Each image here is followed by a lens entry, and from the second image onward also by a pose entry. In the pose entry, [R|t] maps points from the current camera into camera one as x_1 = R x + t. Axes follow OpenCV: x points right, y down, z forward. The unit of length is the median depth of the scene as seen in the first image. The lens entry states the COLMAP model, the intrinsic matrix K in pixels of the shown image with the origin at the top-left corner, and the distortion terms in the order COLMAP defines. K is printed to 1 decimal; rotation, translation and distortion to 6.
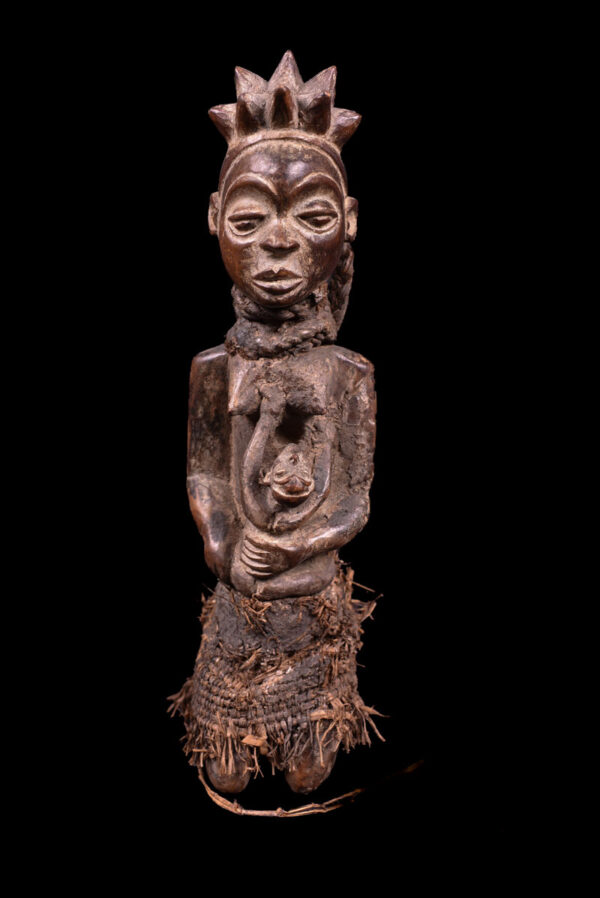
lens RADIAL K [[902.5, 0, 300.7], [0, 902.5, 458.5], [0, 0, 1]] dist [-0.068438, 0.020026]
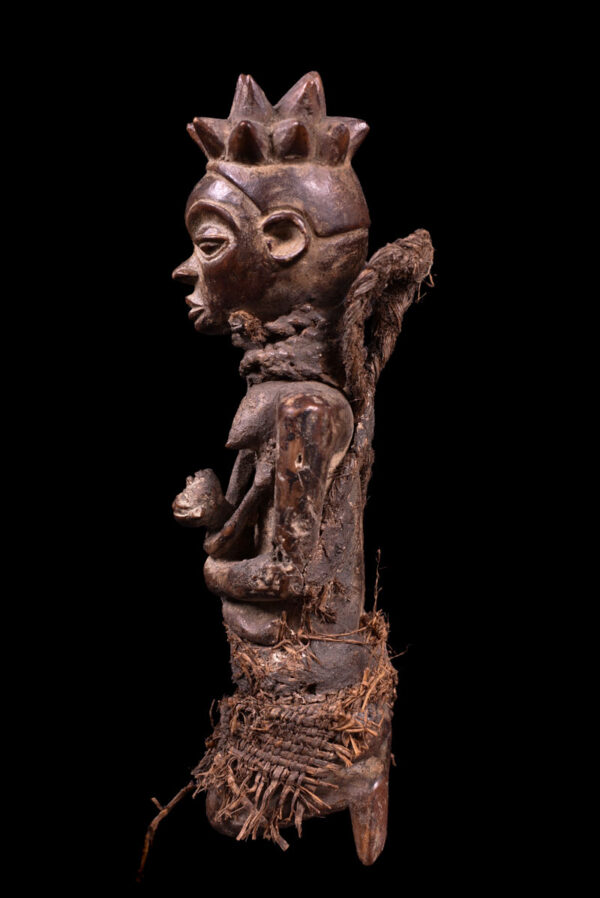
lens RADIAL K [[894.5, 0, 300.0], [0, 894.5, 449.0], [0, 0, 1]] dist [-0.055315, -0.012512]
pose [[-0.061010, 0.156379, -0.985811, 0.943463], [-0.186275, 0.968516, 0.165164, -0.216996], [0.980601, 0.193709, -0.029960, 1.097020]]
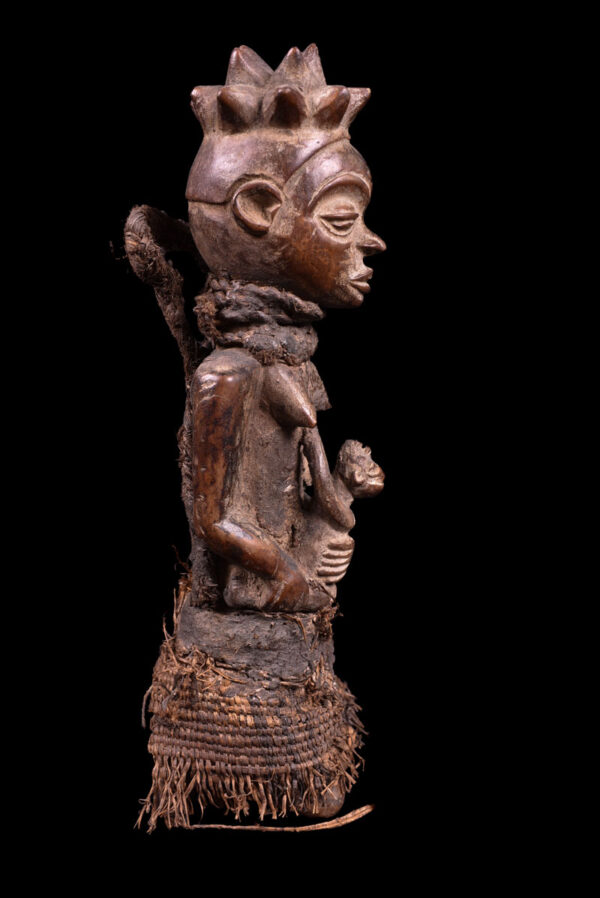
lens RADIAL K [[894.5, 0, 300.0], [0, 894.5, 449.0], [0, 0, 1]] dist [-0.055315, -0.012512]
pose [[0.160664, -0.219823, 0.962219, -0.972754], [0.187041, 0.963999, 0.189000, -0.203046], [-0.969125, 0.149609, 0.195996, 0.834583]]
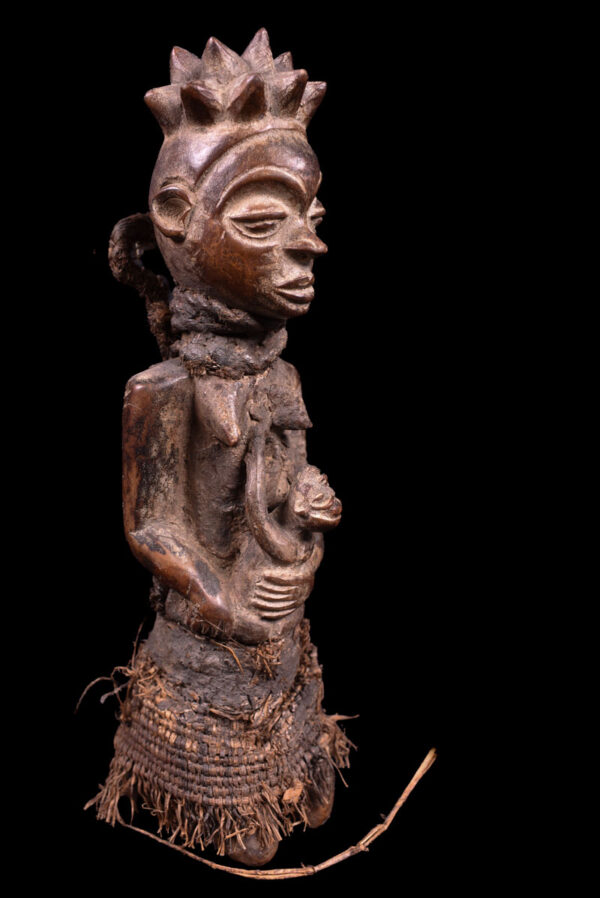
lens RADIAL K [[902.5, 0, 300.7], [0, 902.5, 458.5], [0, 0, 1]] dist [-0.068438, 0.020026]
pose [[0.687292, -0.180202, 0.703674, -0.642422], [0.160179, 0.982491, 0.095155, -0.108001], [-0.708501, 0.047314, 0.704122, 0.347675]]
